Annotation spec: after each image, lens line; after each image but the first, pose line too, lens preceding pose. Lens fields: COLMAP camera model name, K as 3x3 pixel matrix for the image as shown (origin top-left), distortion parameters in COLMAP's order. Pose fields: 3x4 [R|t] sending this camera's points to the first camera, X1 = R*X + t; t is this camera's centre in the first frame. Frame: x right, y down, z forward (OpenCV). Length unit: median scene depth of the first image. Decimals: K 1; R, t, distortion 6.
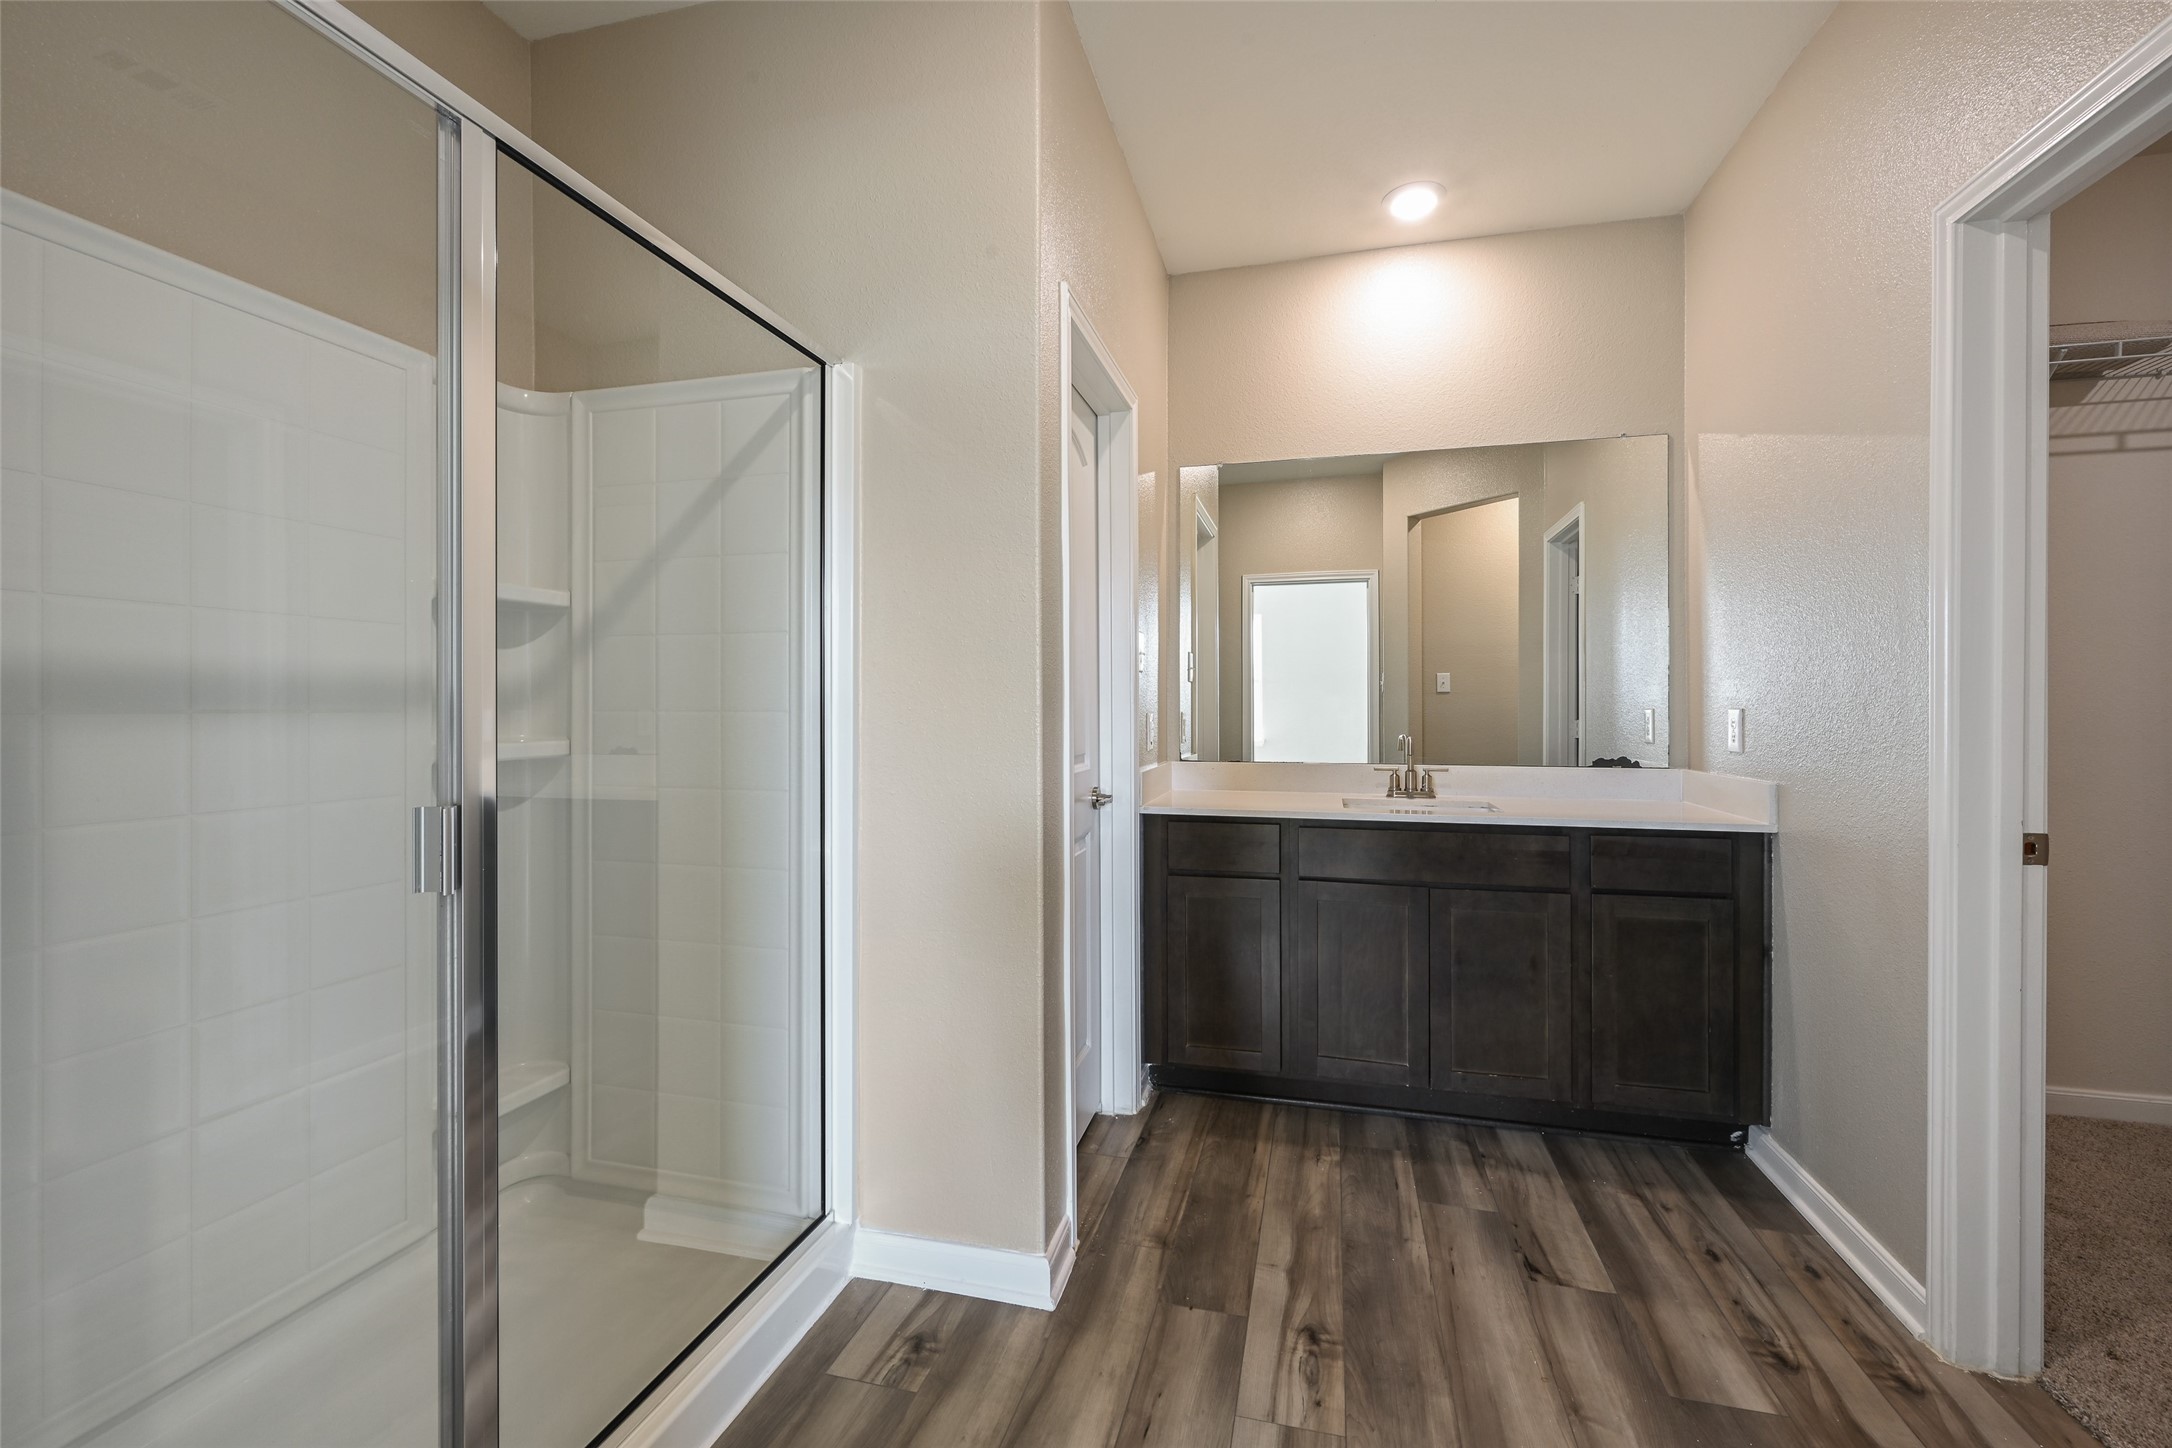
lens RADIAL K [[888.6, 0, 1099.9], [0, 888.6, 717.0], [0, 0, 1]] dist [0.003614, 0.000196]
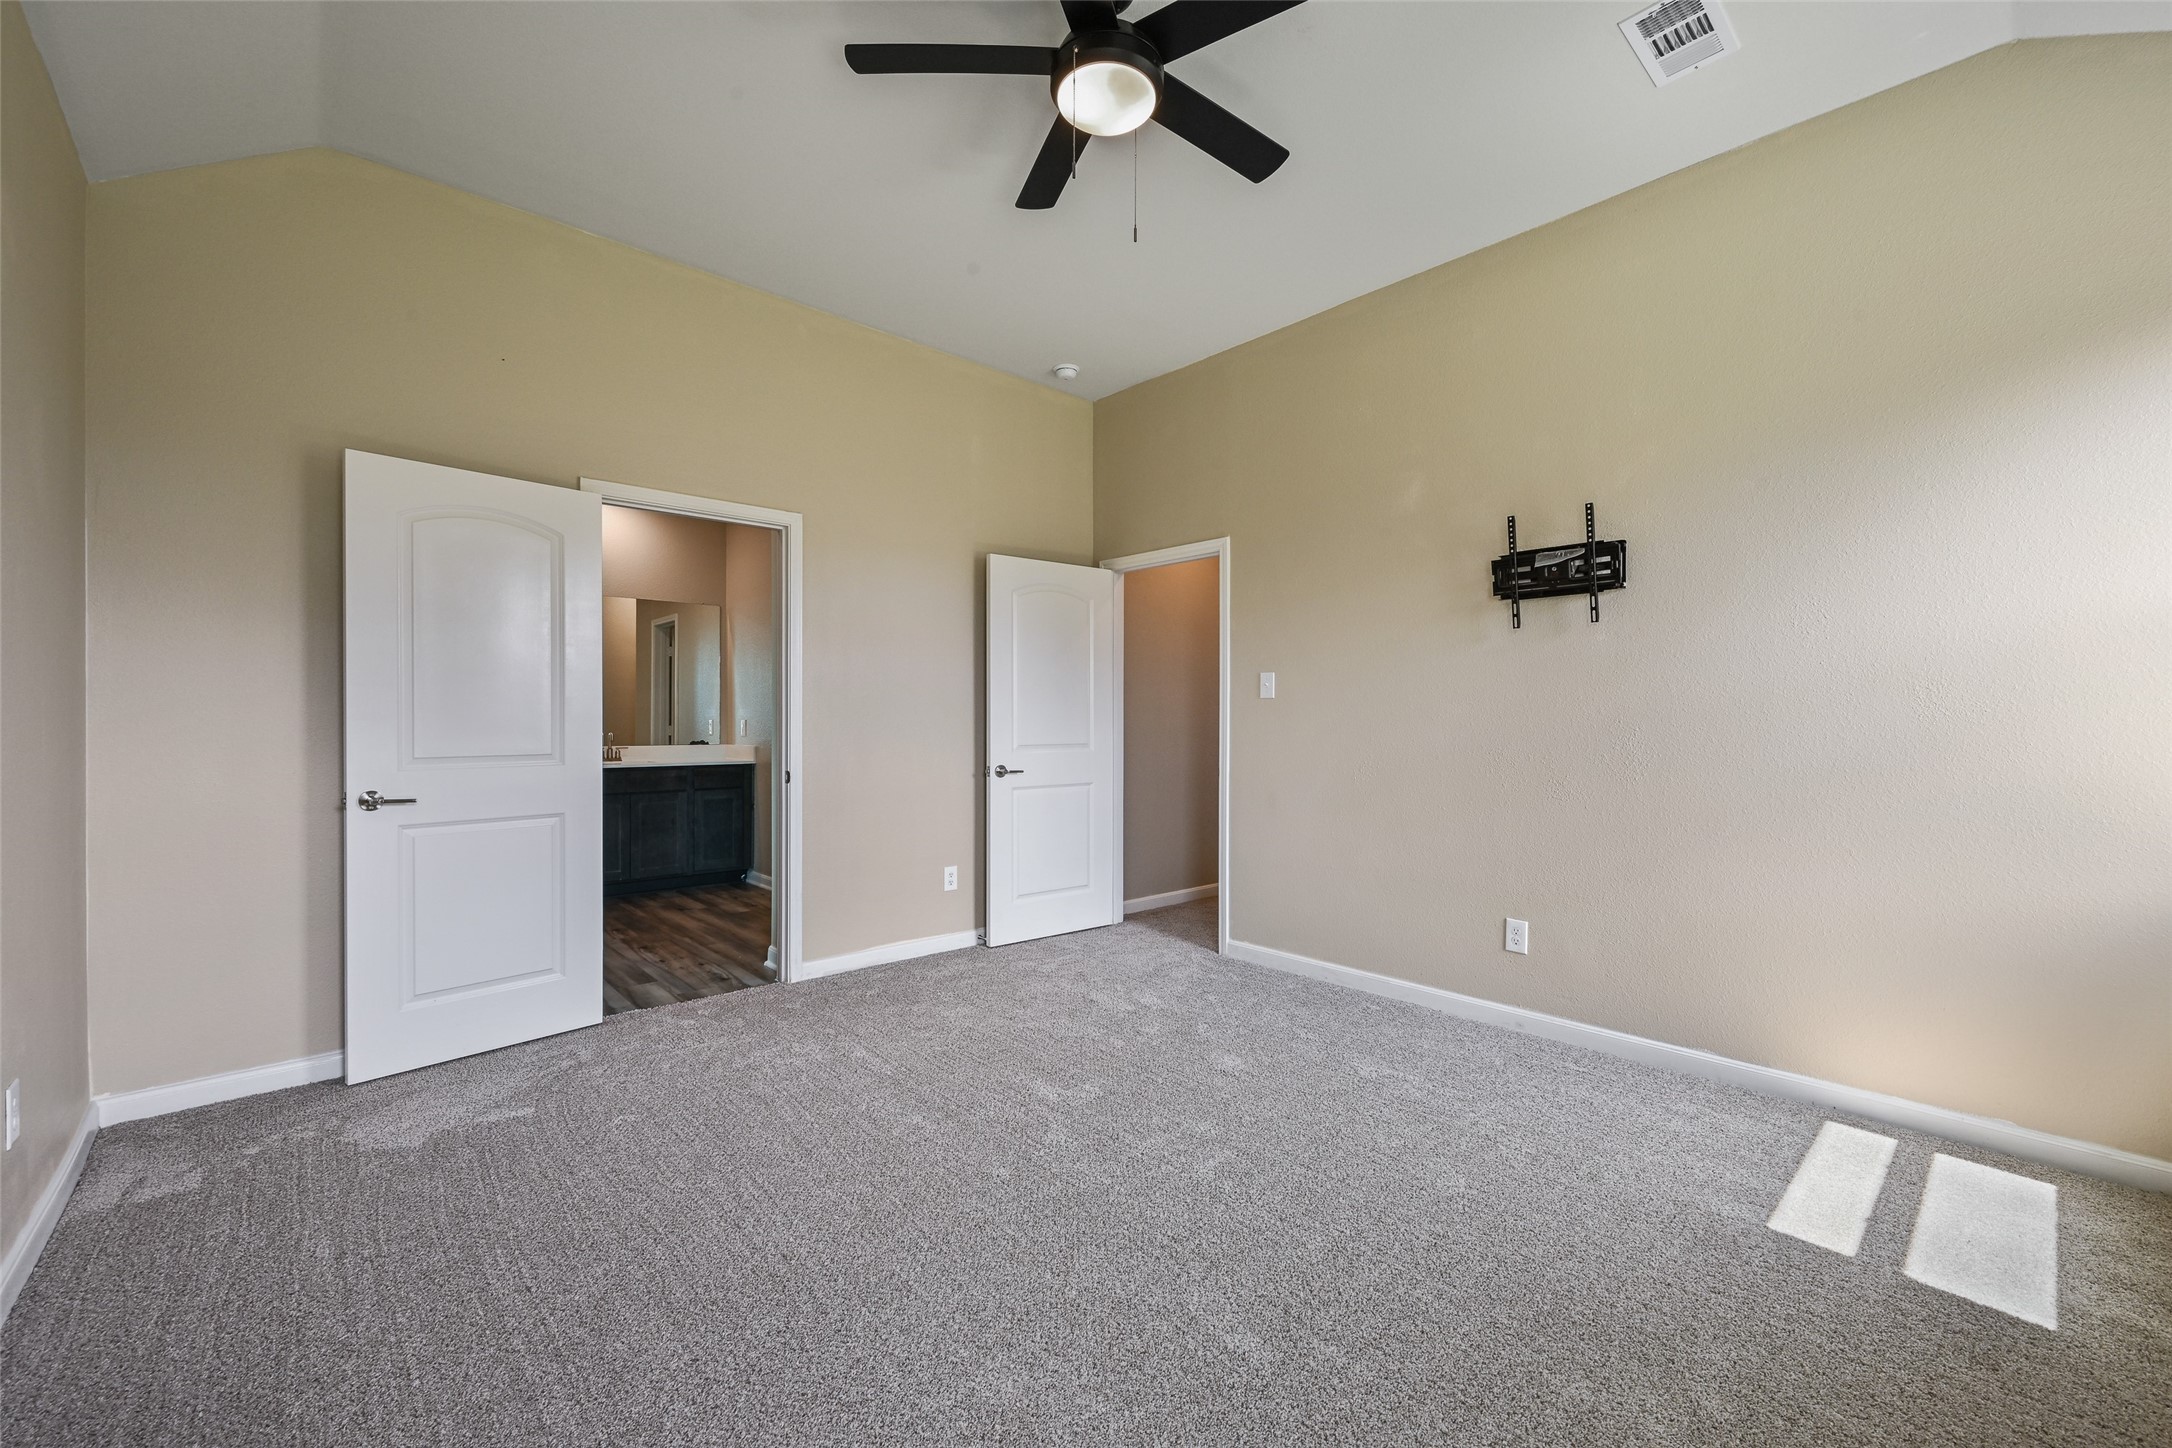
lens RADIAL K [[888.6, 0, 1094.5], [0, 888.6, 708.0], [0, 0, 1]] dist [0.003614, 0.000196]
pose [[0.541189, -0.004185, 0.840890, -0.997638], [-0.001867, 0.999979, 0.006178, -0.063849], [-0.840899, -0.004913, 0.541170, -1.388275]]
